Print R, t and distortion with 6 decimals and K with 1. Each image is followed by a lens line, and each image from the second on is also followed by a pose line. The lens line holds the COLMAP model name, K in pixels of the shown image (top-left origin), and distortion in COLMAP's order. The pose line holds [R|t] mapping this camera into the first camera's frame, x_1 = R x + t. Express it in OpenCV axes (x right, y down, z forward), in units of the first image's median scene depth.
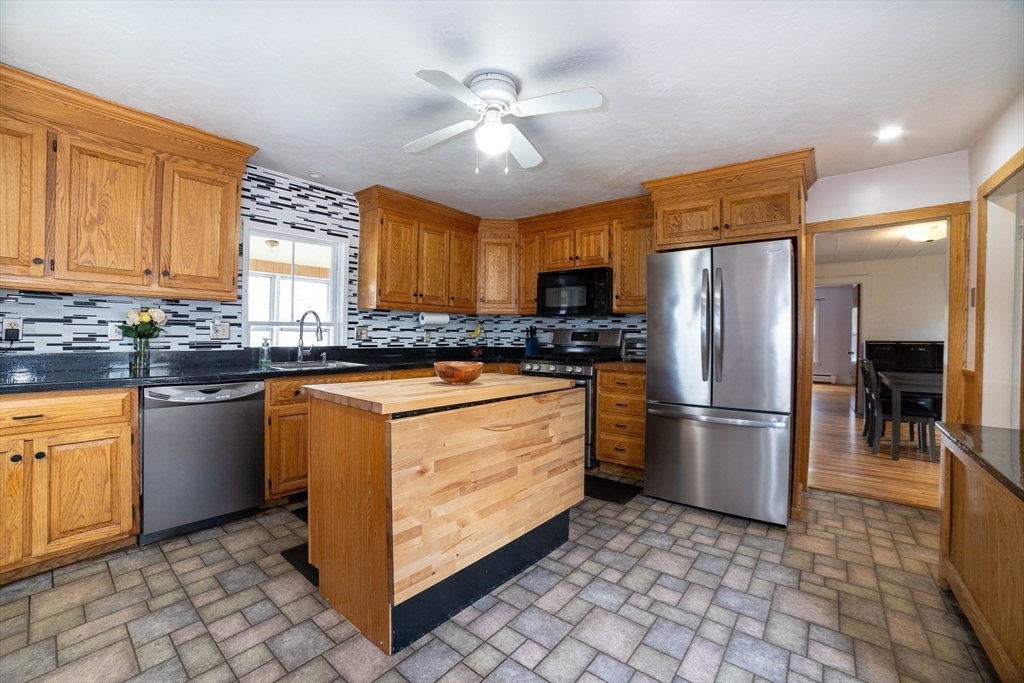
lens RADIAL K [[418.5, 0, 500.8], [0, 418.5, 331.6], [0, 0, 1]] dist [-0.106689, 0.035490]
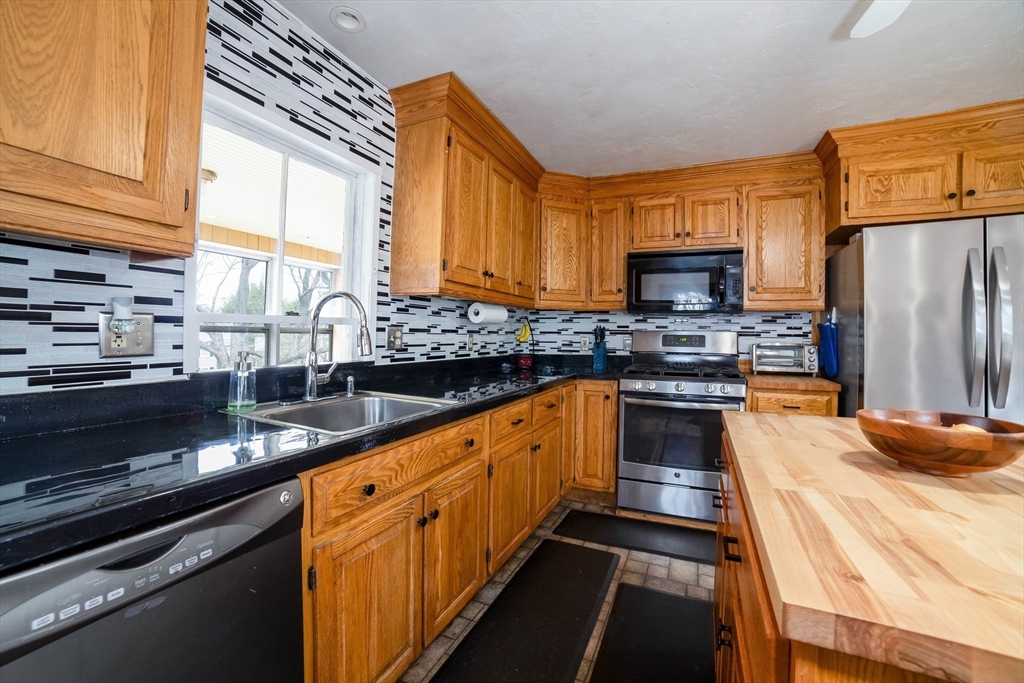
lens RADIAL K [[418.5, 0, 500.8], [0, 418.5, 331.6], [0, 0, 1]] dist [-0.106689, 0.035490]
pose [[0.968128, 0.002885, 0.250438, -0.349364], [-0.003287, 0.999994, 0.001187, -0.005323], [-0.250433, -0.001973, 0.968132, 0.424247]]
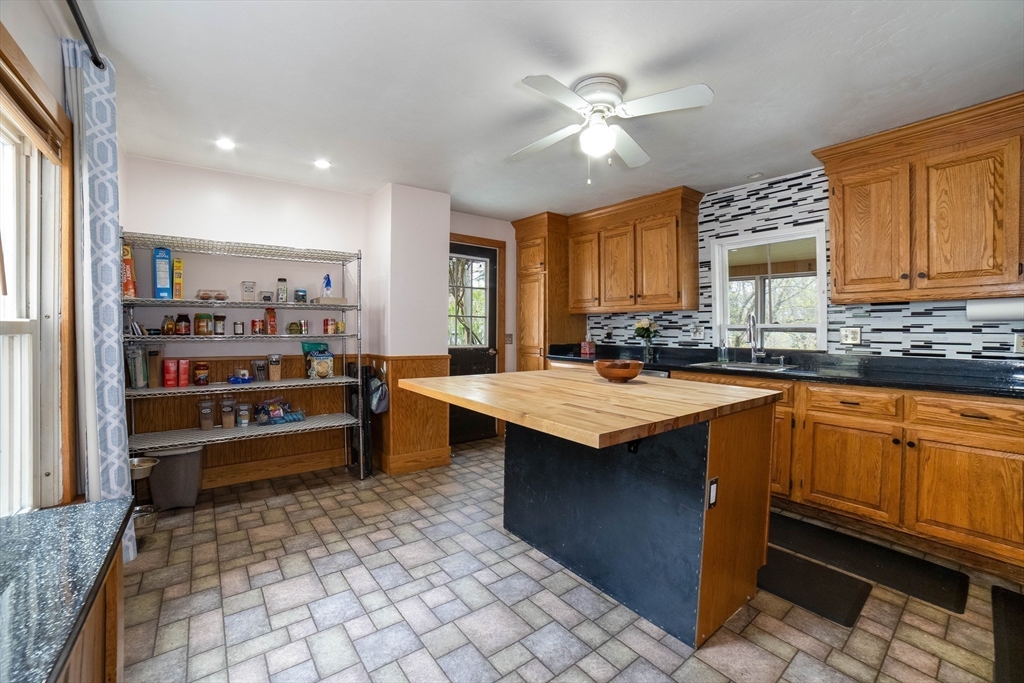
lens RADIAL K [[418.5, 0, 500.8], [0, 418.5, 331.6], [0, 0, 1]] dist [-0.106689, 0.035490]
pose [[-0.234901, -0.013243, -0.971929, 0.553982], [-0.007408, 0.999903, -0.011834, 0.010505], [0.971991, 0.004420, -0.234976, 0.549580]]
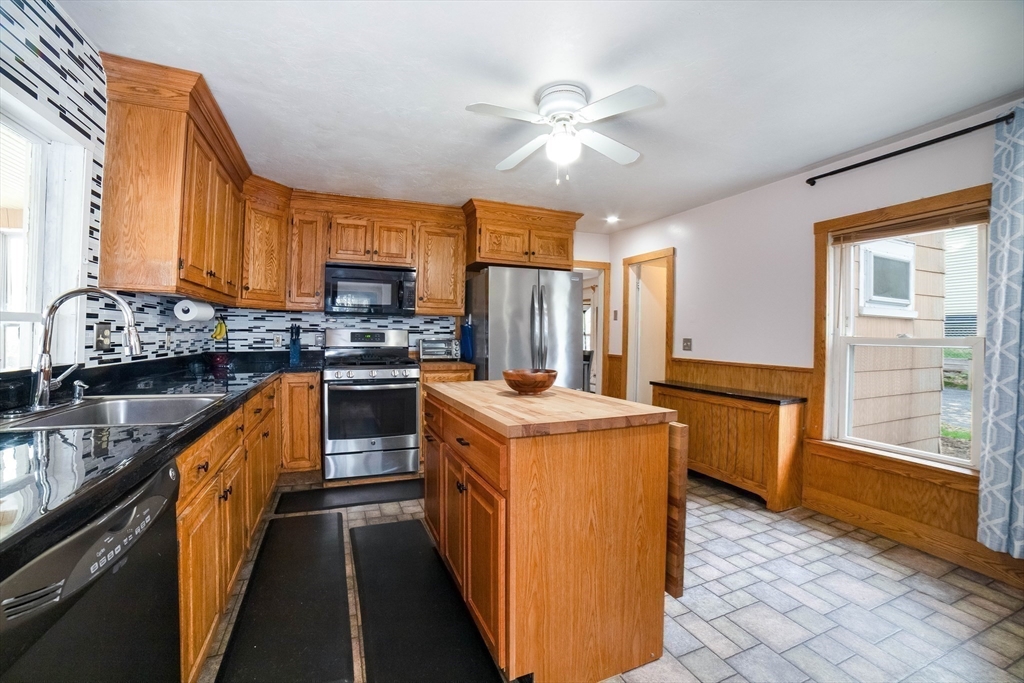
lens RADIAL K [[418.5, 0, 500.8], [0, 418.5, 331.6], [0, 0, 1]] dist [-0.106689, 0.035490]
pose [[0.470956, 0.000051, 0.882157, -0.543140], [-0.008054, 0.999959, 0.004243, -0.008153], [-0.882120, -0.009103, 0.470937, 0.356394]]
